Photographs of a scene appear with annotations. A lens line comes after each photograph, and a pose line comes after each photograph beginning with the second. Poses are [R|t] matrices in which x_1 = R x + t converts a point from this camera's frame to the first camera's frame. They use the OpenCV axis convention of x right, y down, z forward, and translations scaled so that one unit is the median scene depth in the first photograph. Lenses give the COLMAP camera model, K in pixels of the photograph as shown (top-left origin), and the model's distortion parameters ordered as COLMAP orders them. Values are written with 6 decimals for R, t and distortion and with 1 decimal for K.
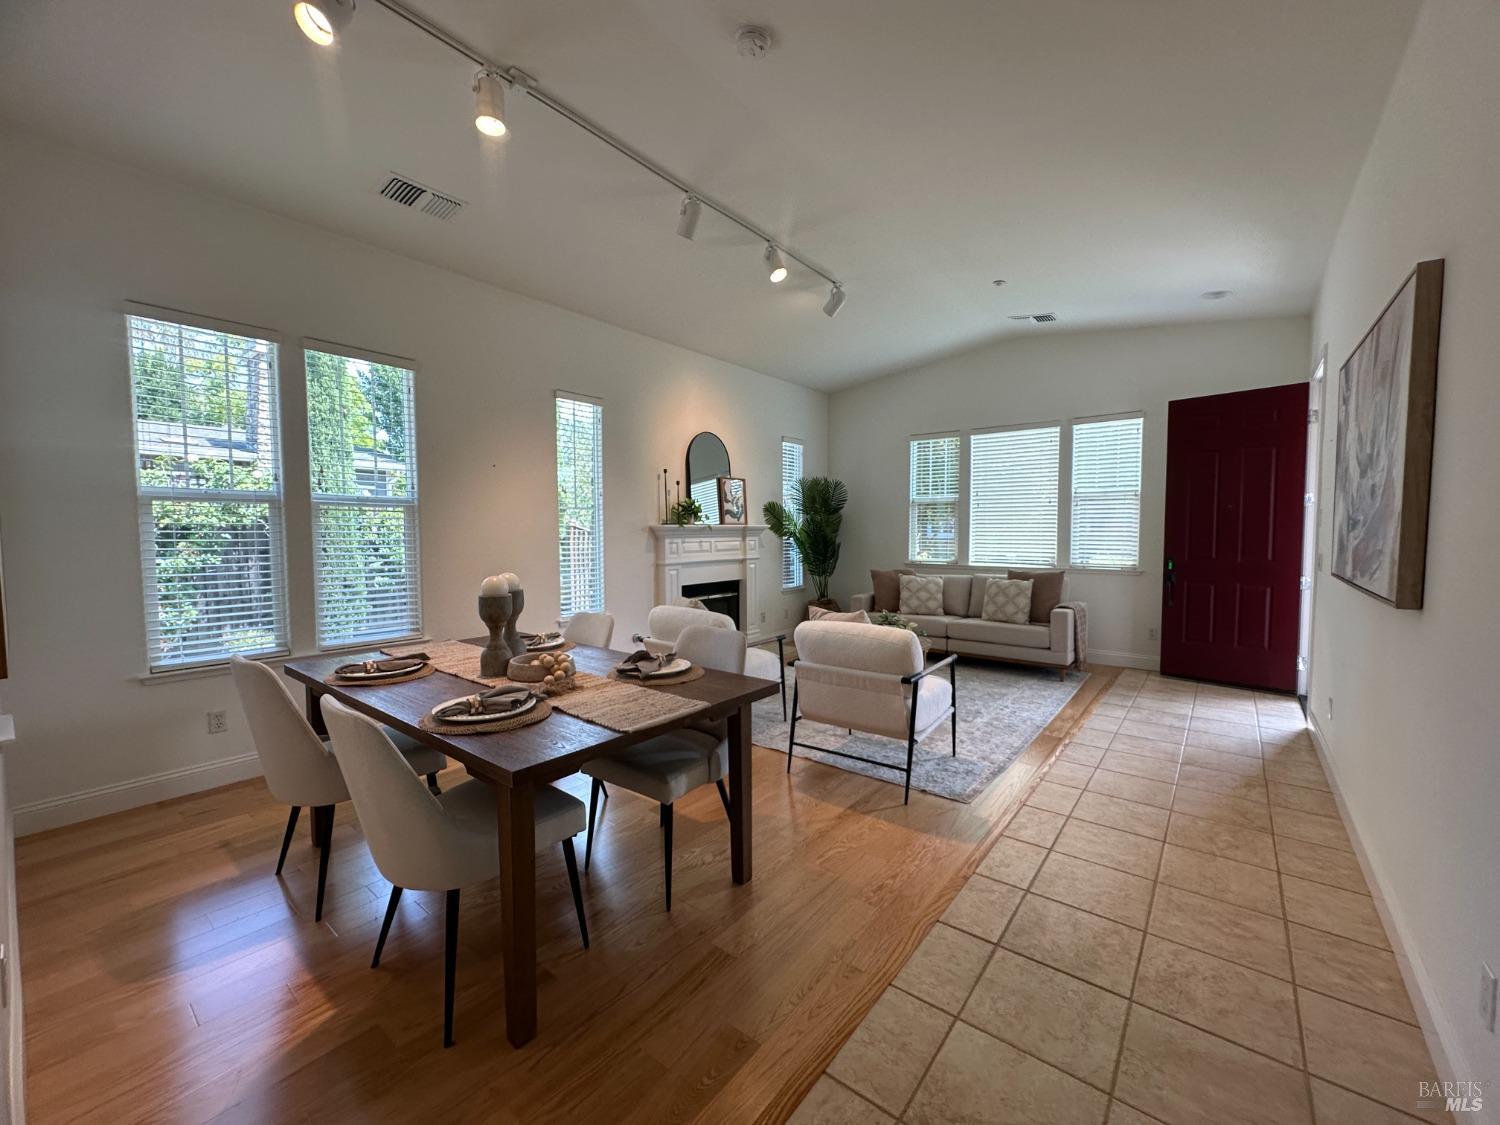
lens RADIAL K [[599.2, 0, 752.2], [0, 599.2, 561.1], [0, 0, 1]] dist [-0.000846, 0.000271]
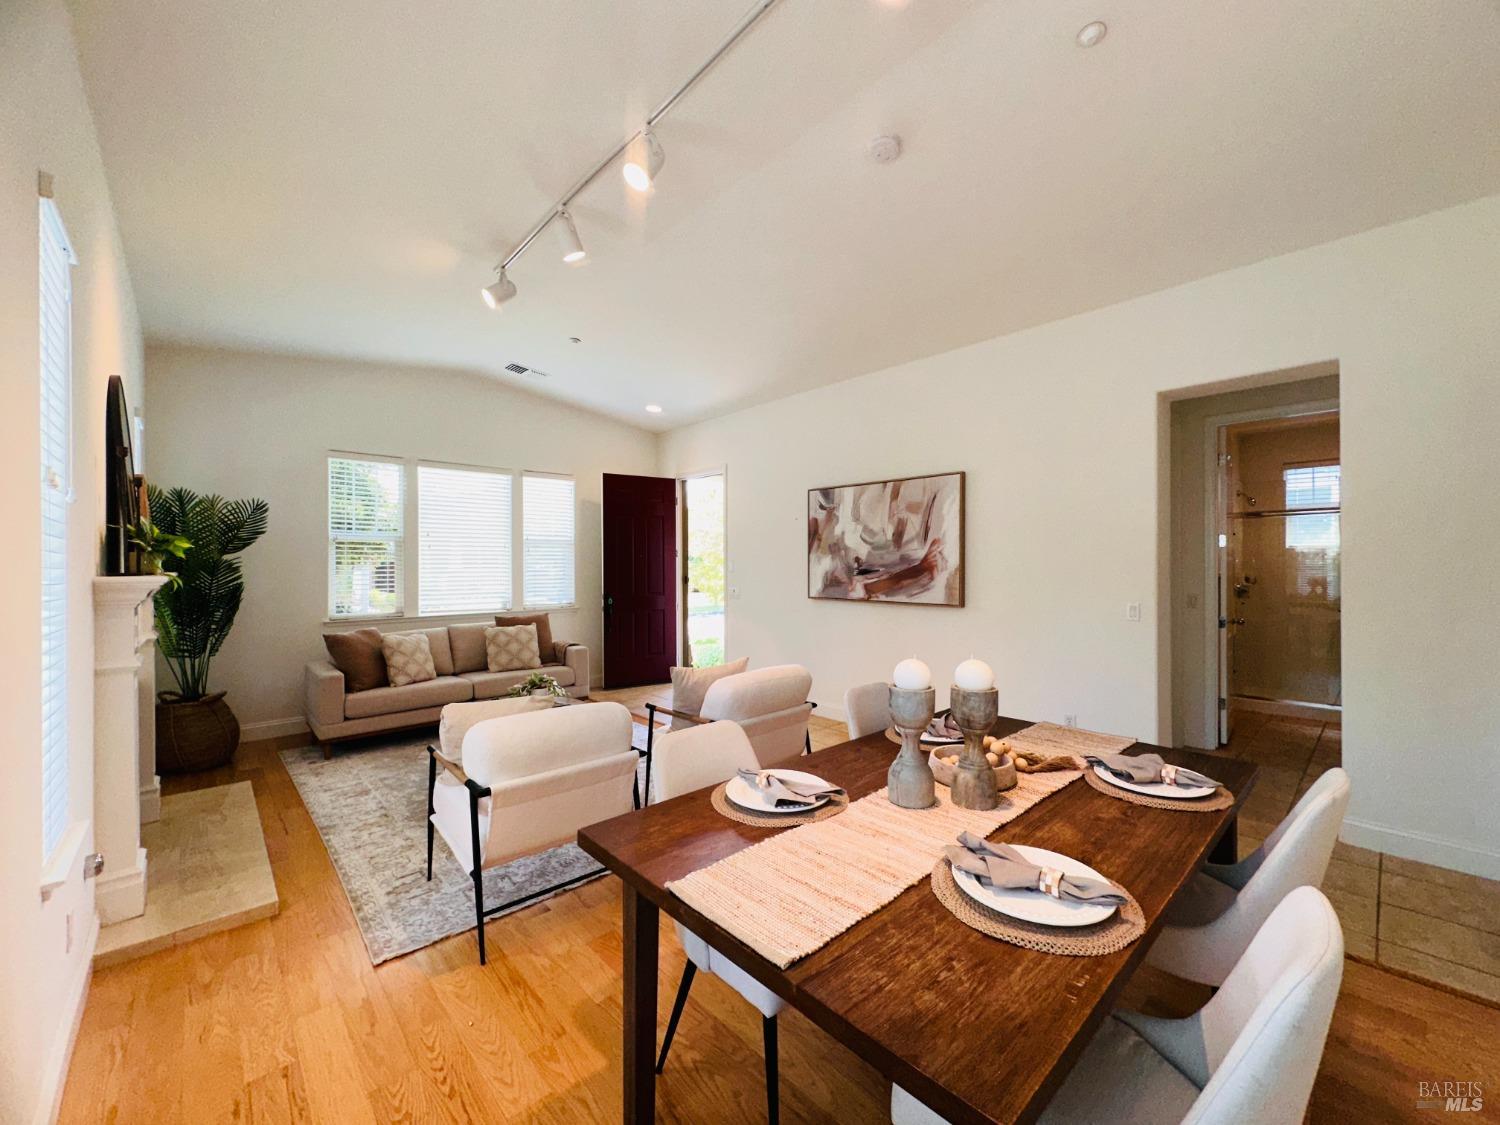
lens RADIAL K [[599.2, 0, 742.8], [0, 599.2, 558.4], [0, 0, 1]] dist [-0.000846, 0.000271]
pose [[0.171417, 0.010344, 0.985144, -0.923340], [0.057431, 0.998140, -0.020473, -0.073737], [-0.983523, 0.060088, 0.170504, 0.900341]]
